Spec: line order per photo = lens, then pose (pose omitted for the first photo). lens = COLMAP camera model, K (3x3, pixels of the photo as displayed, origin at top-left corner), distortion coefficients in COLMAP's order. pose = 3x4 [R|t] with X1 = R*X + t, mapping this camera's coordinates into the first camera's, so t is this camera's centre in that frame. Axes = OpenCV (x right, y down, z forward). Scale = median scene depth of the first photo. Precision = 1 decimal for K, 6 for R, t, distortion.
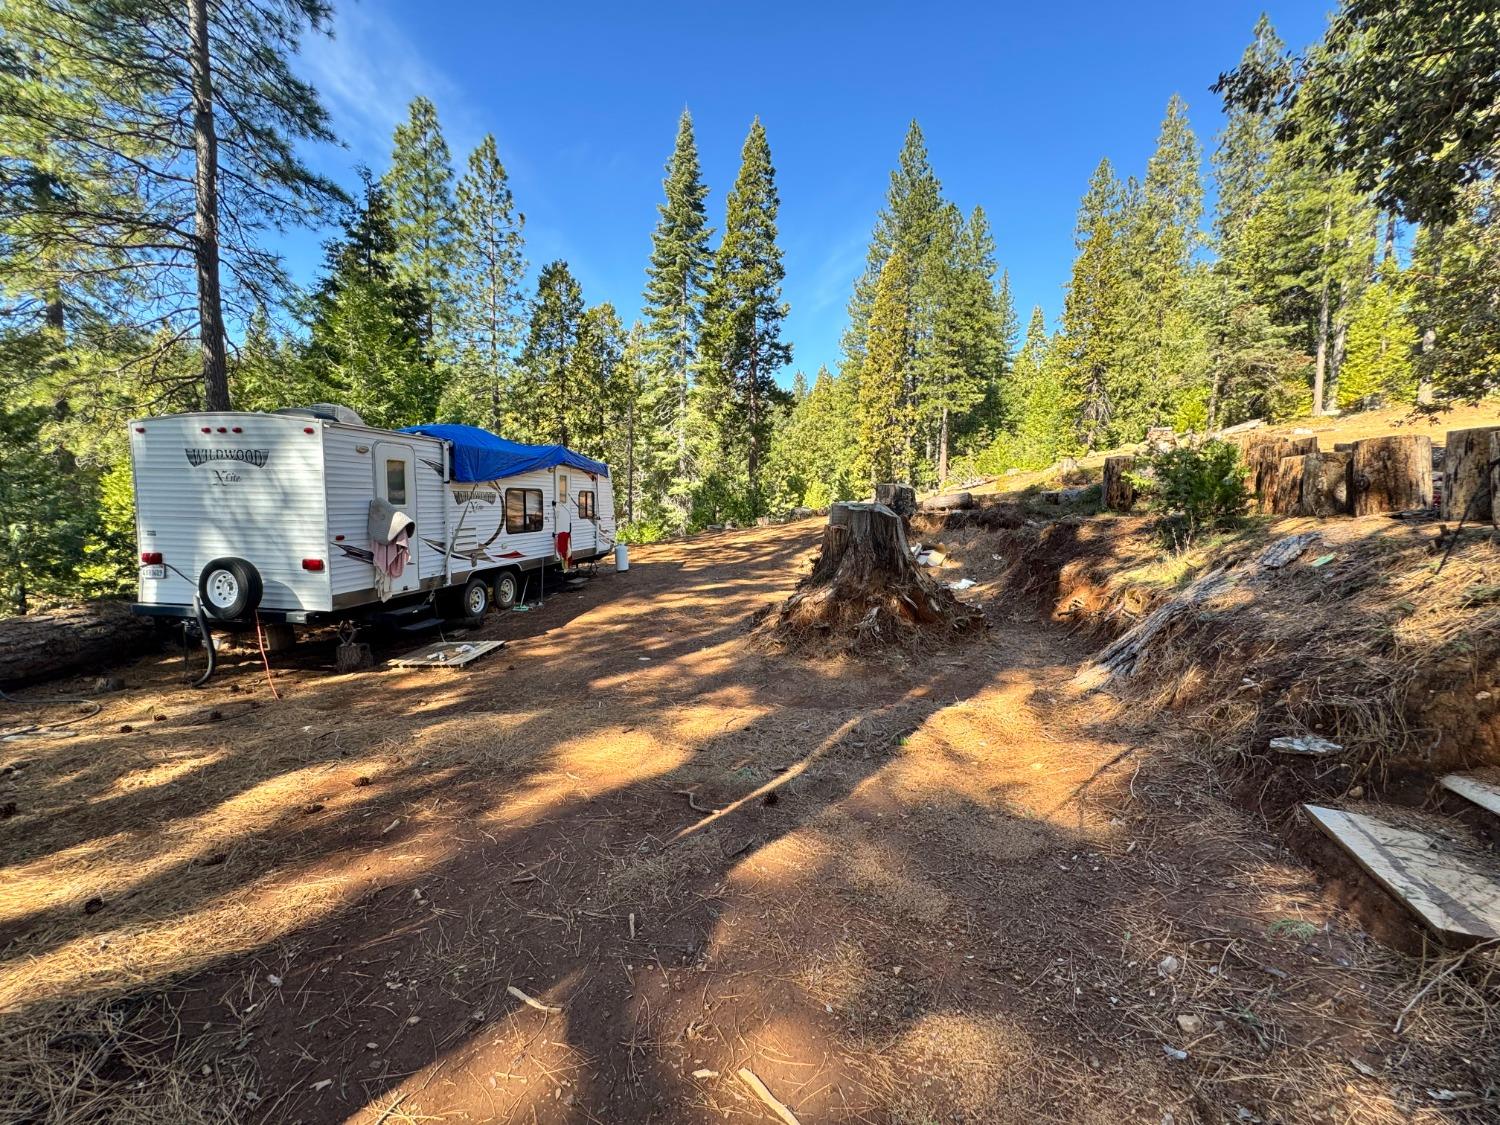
lens RADIAL K [[599.1, 0, 750.5], [0, 599.1, 558.1], [0, 0, 1]] dist [-0.004759, 0.001176]
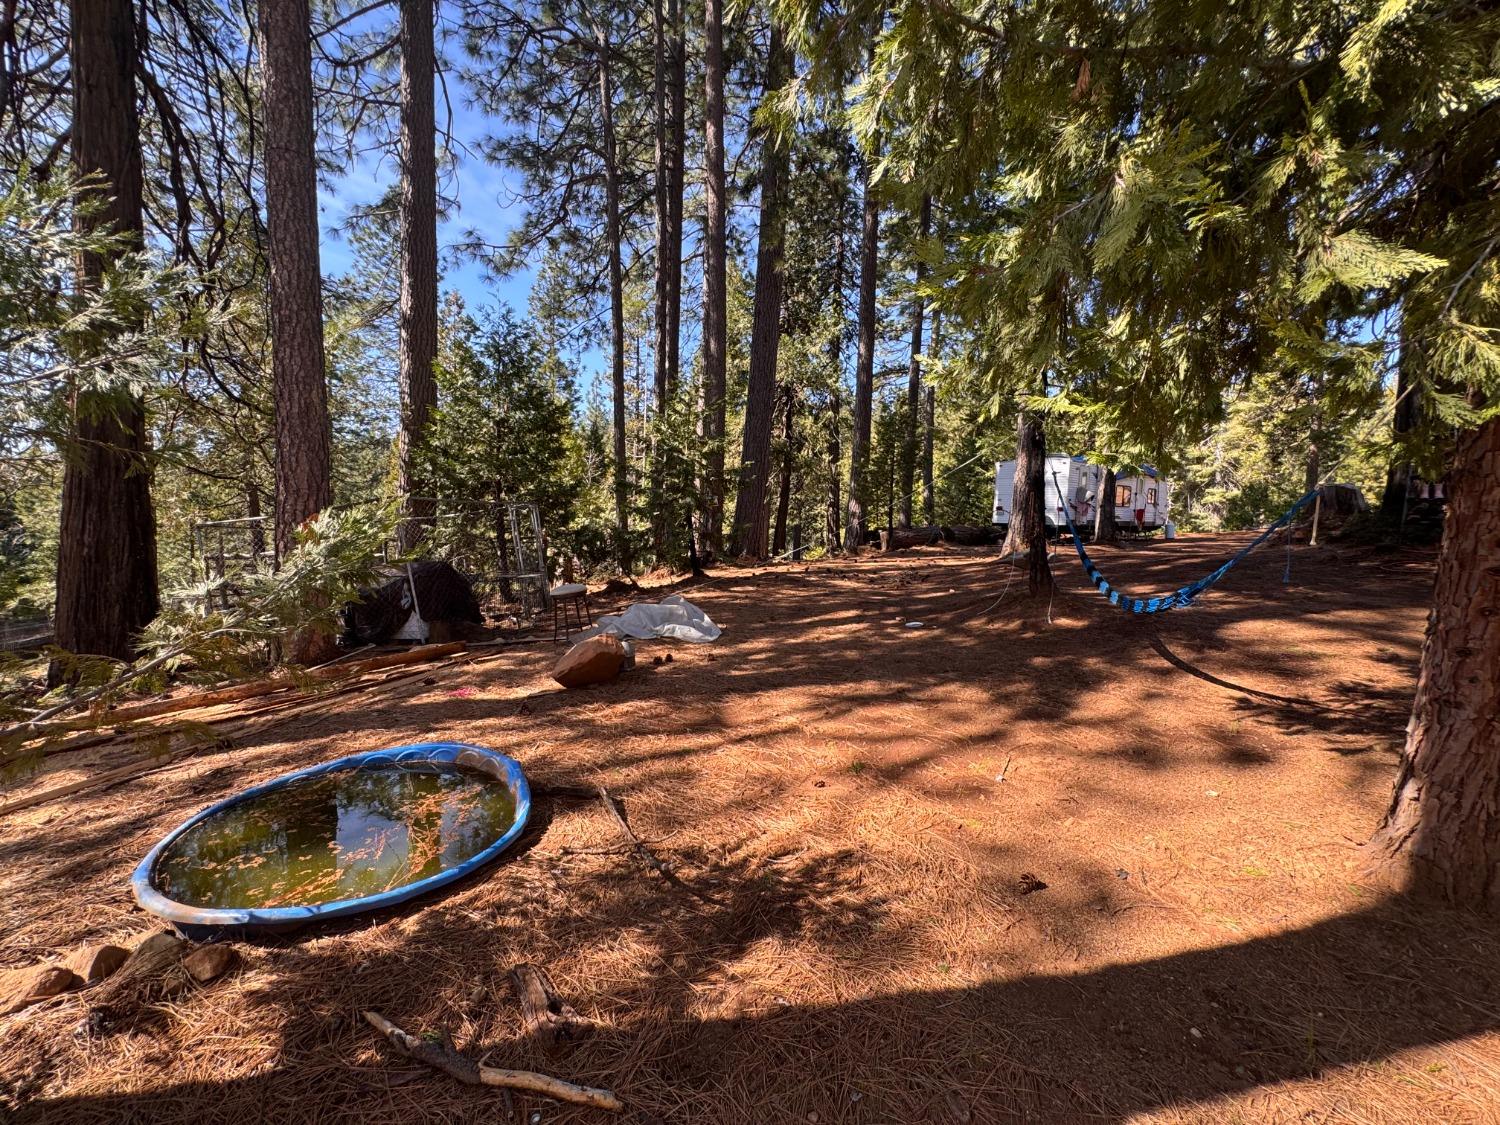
lens RADIAL K [[599.1, 0, 750.5], [0, 599.1, 564.4], [0, 0, 1]] dist [-0.004759, 0.001176]
pose [[0.718773, 0.058630, -0.692768, 0.036201], [-0.077747, 0.996966, 0.003708, 0.065705], [0.690884, 0.051196, 0.721151, -0.360745]]
